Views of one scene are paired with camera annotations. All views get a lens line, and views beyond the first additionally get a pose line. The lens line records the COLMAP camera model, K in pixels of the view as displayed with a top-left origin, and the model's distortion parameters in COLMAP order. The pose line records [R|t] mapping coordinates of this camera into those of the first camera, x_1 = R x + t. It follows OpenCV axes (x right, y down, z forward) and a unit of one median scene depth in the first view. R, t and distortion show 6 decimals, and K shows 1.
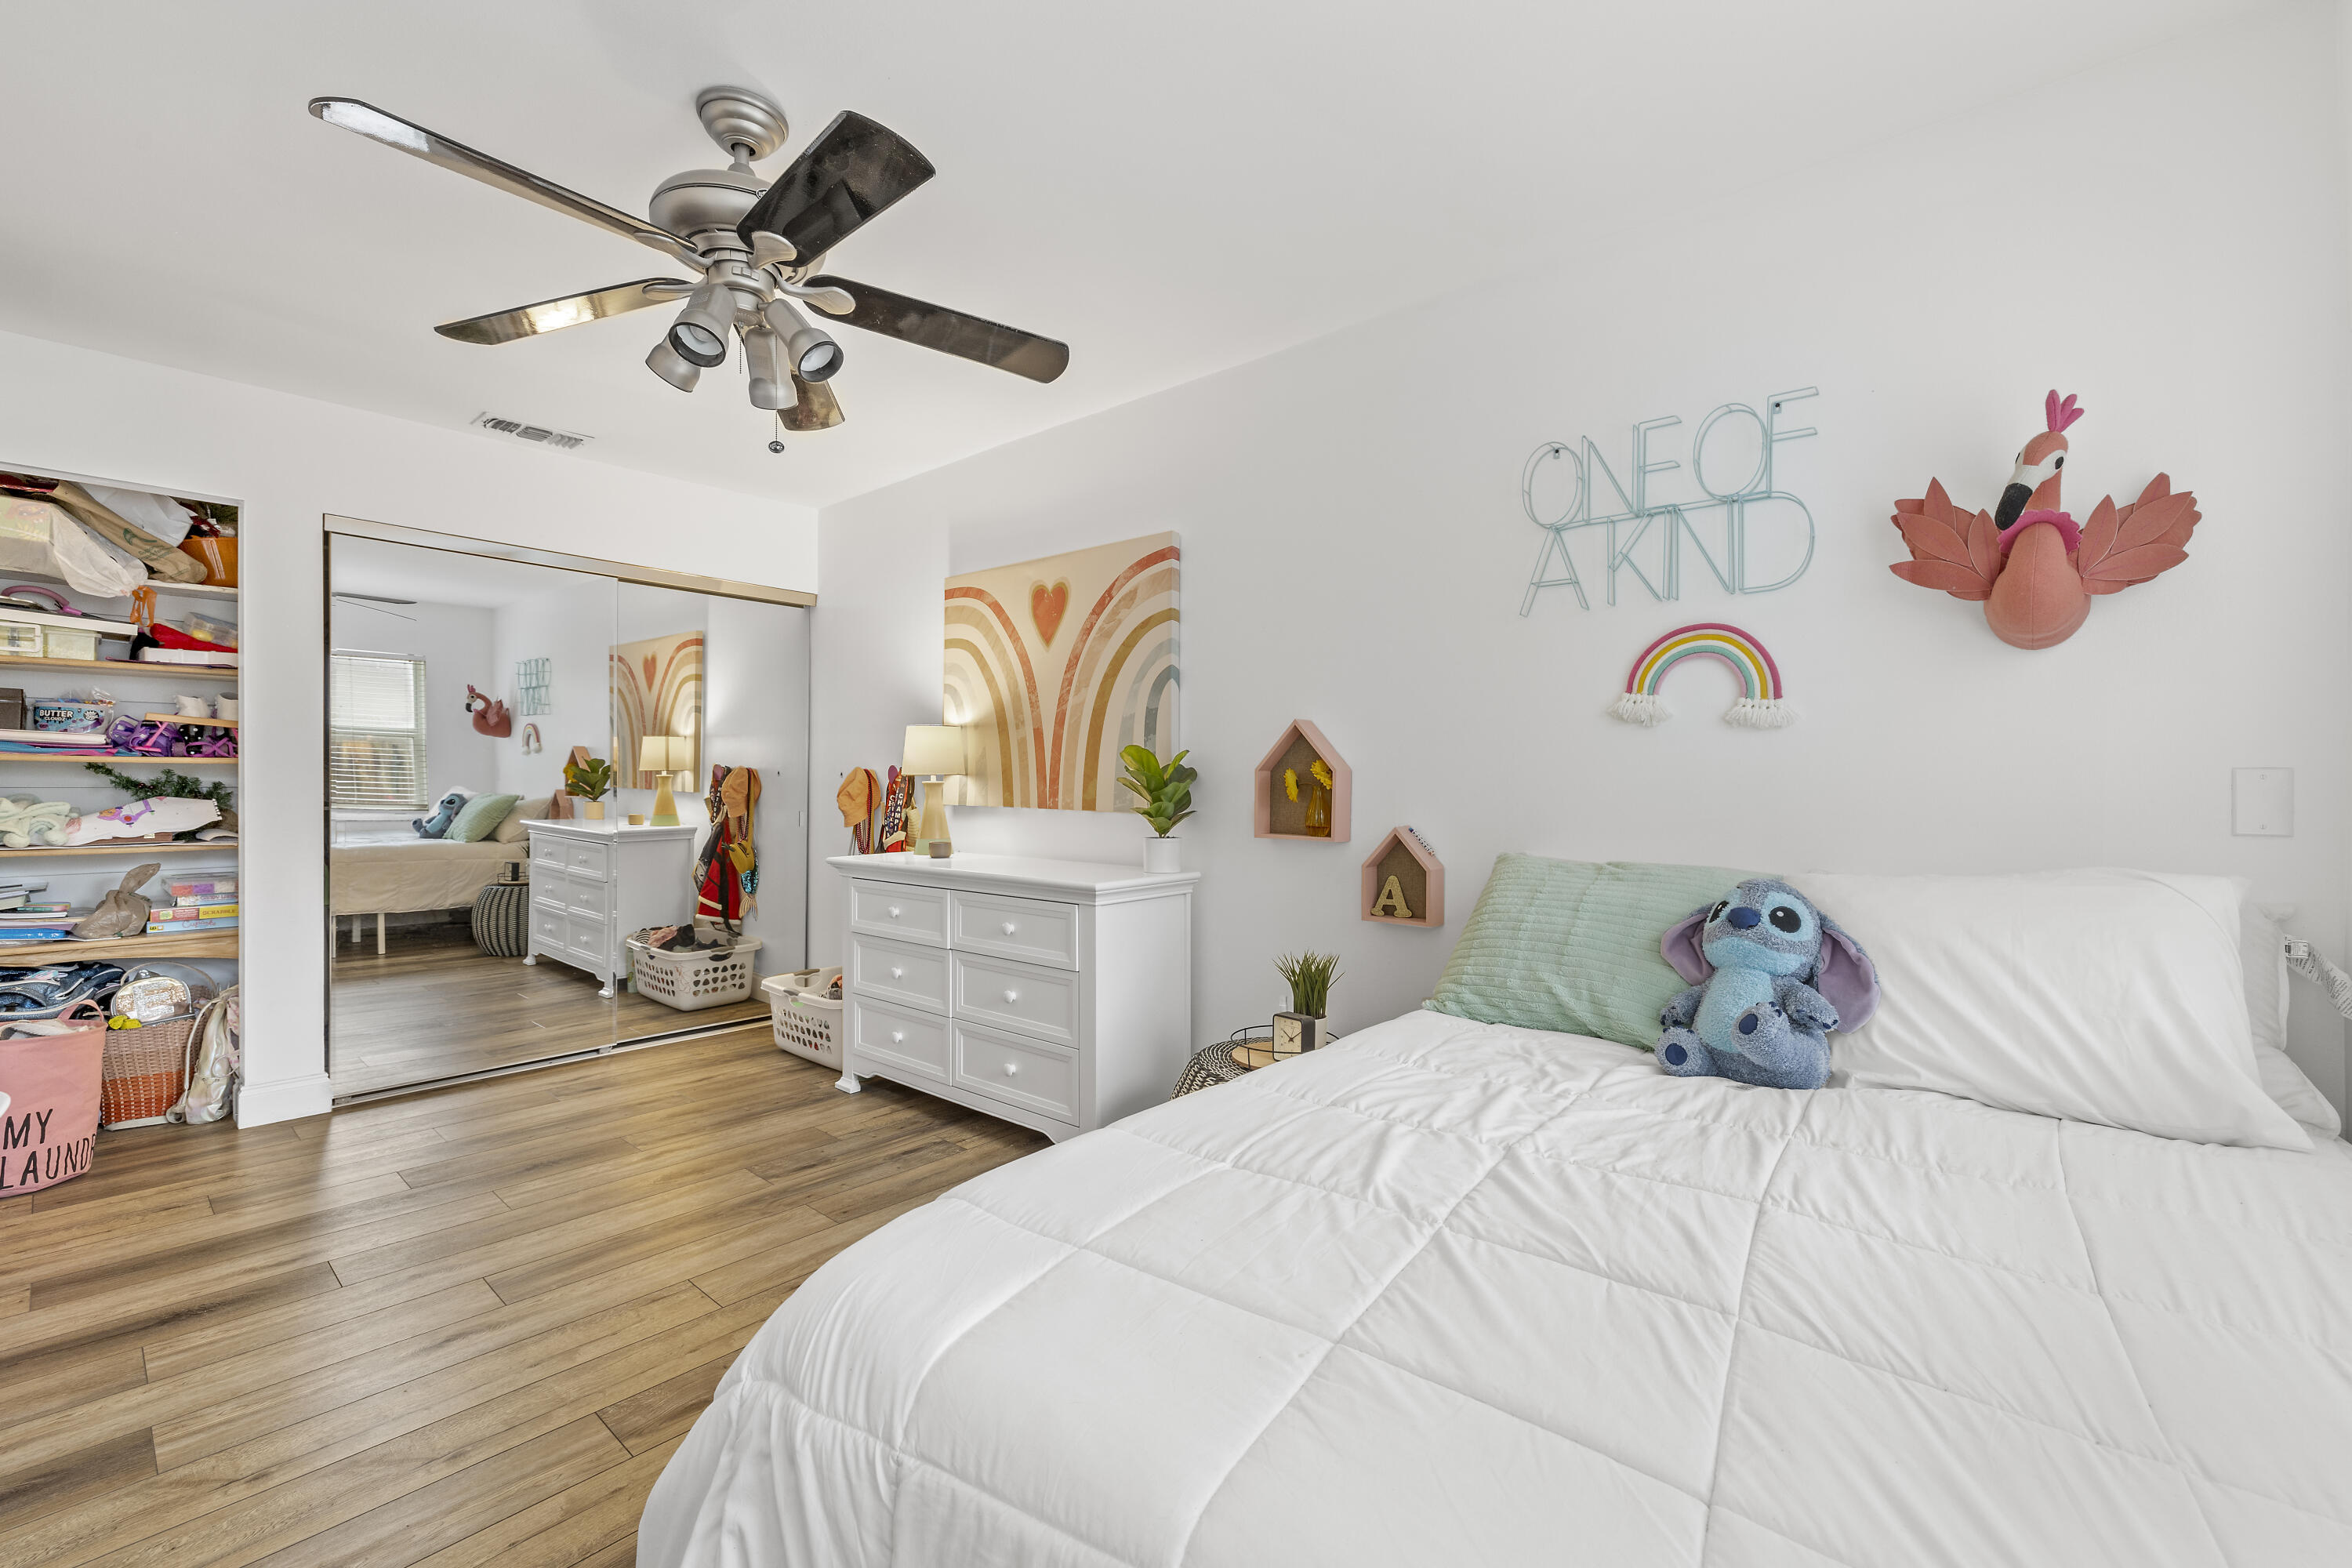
lens RADIAL K [[957.4, 0, 1176.0], [0, 957.4, 784.0], [0, 0, 1]] dist [0.000808, 0.000107]
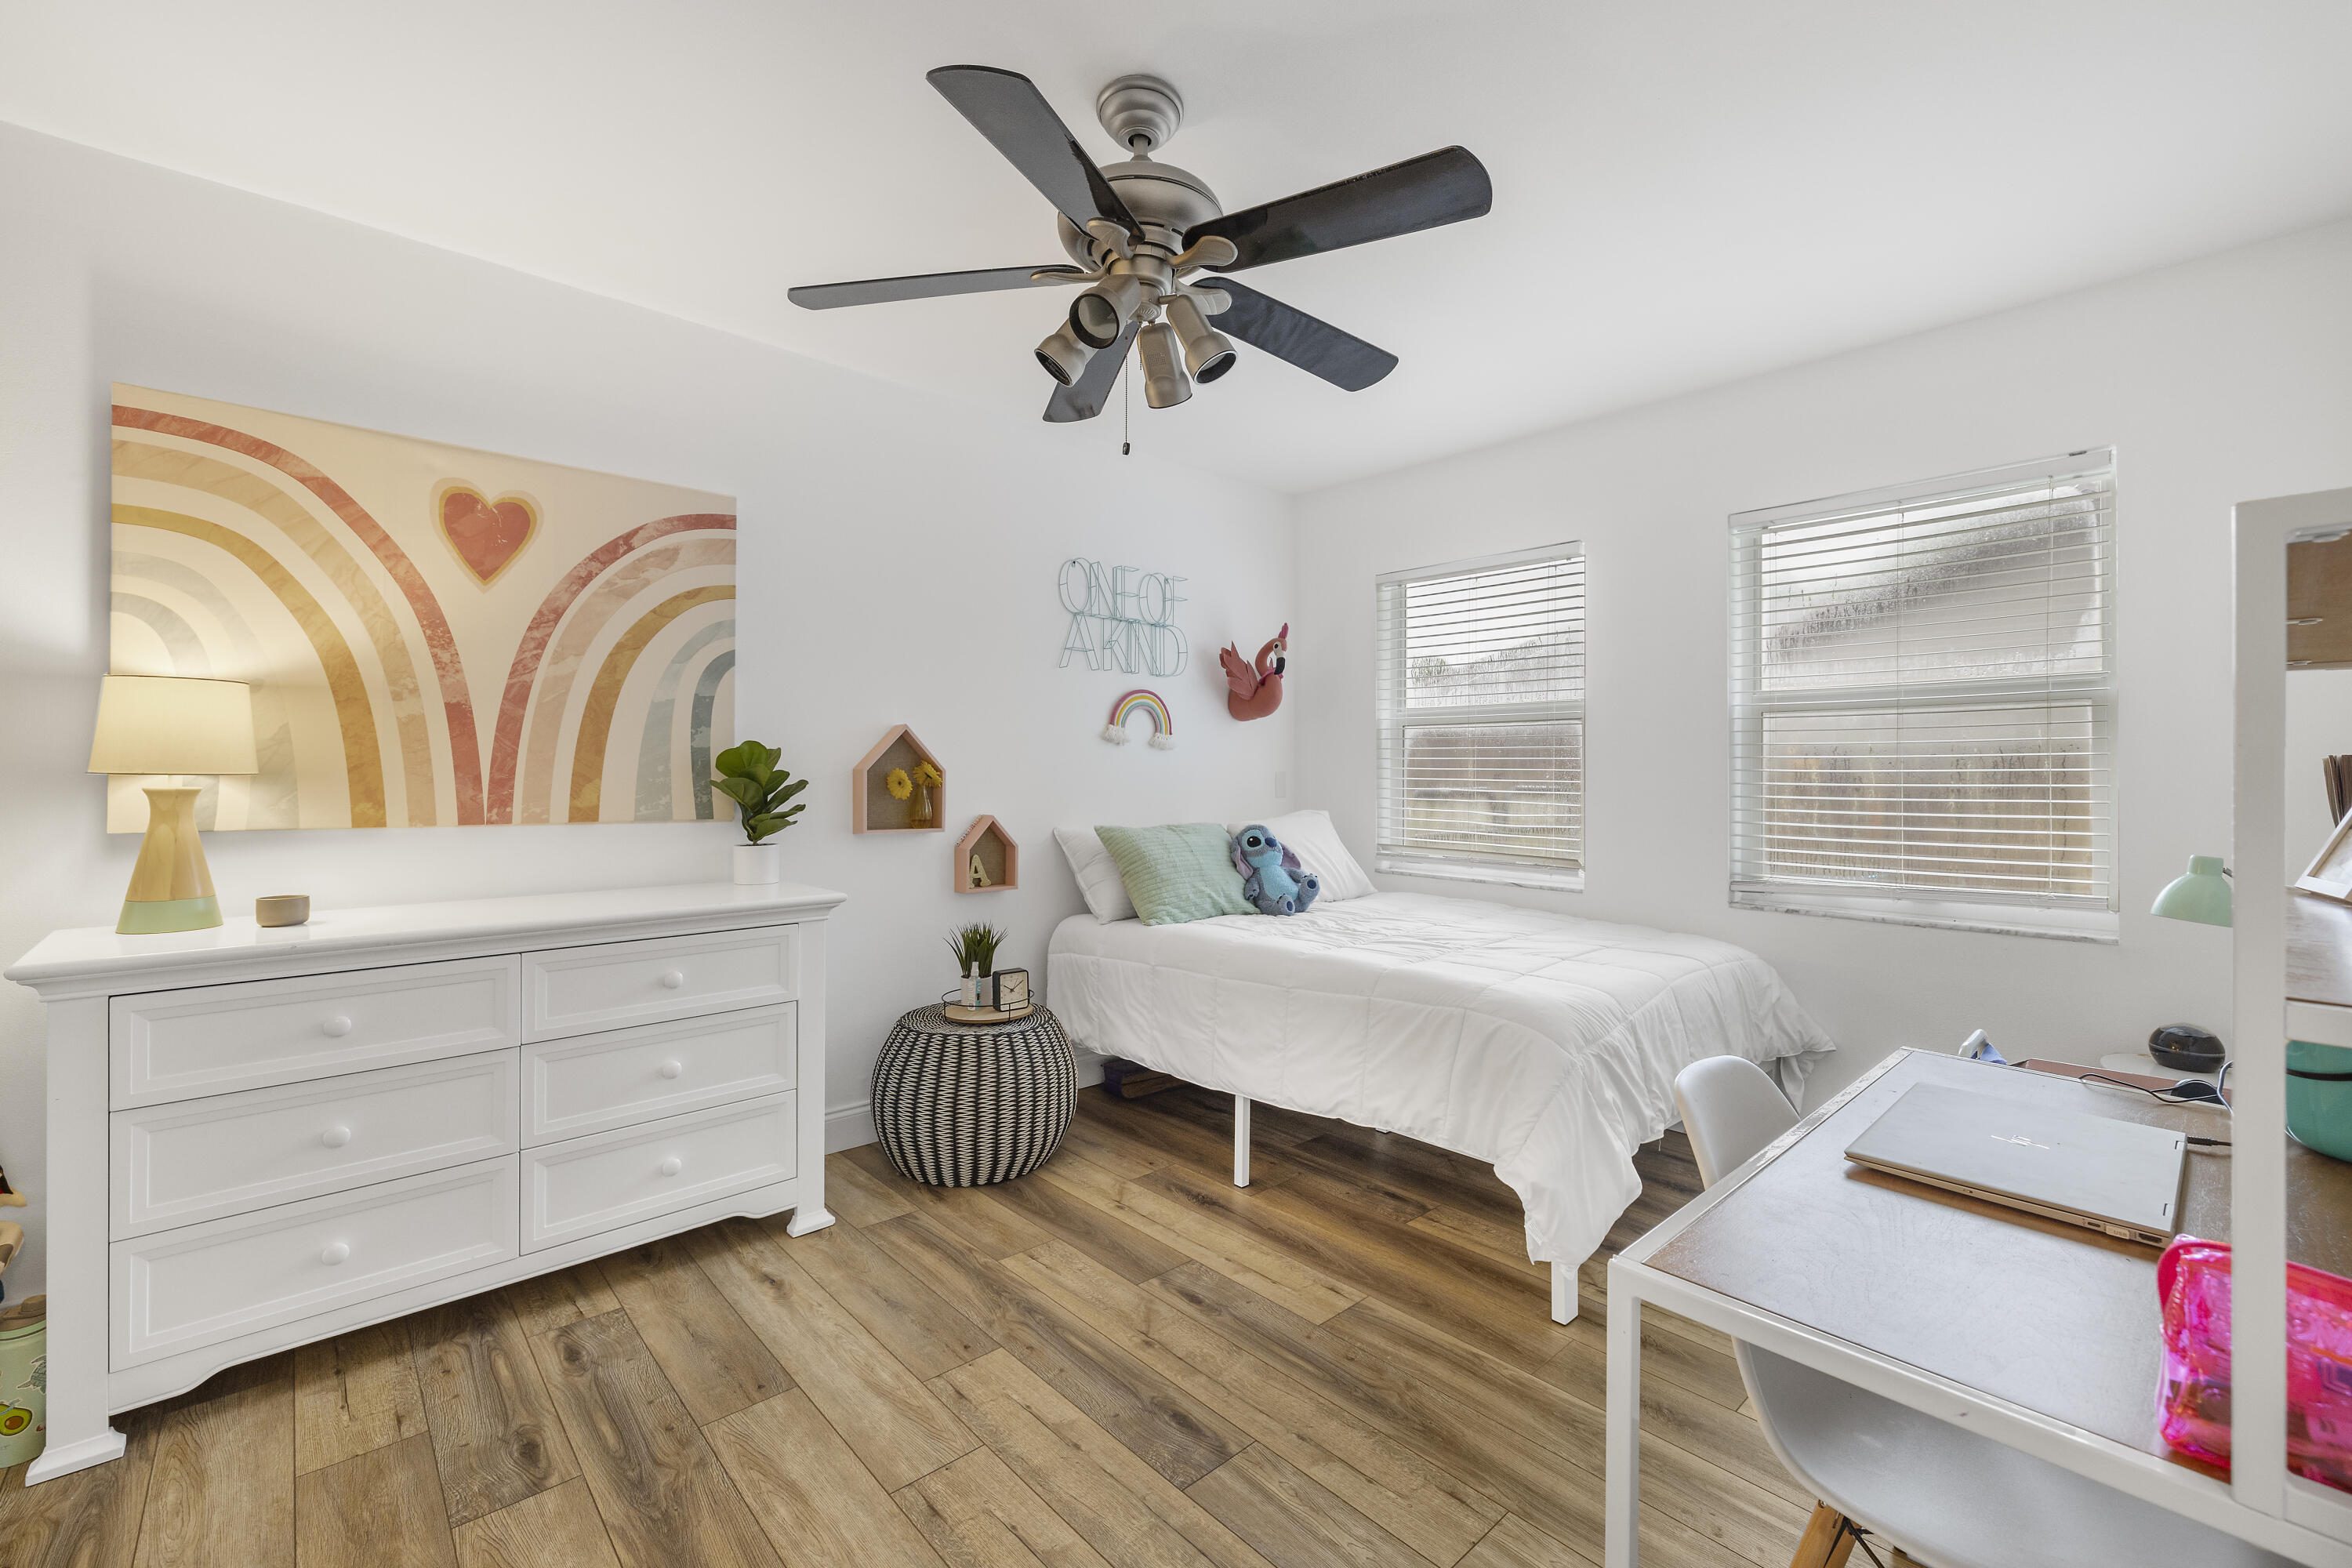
lens RADIAL K [[937.6, 0, 1165.4], [0, 937.6, 769.5], [0, 0, 1]] dist [-0.000032, 0.000188]
pose [[0.150215, 0.001061, 0.988653, -0.795220], [0.003975, 0.999991, -0.001677, -0.010675], [-0.988645, 0.004182, 0.150210, 0.472671]]
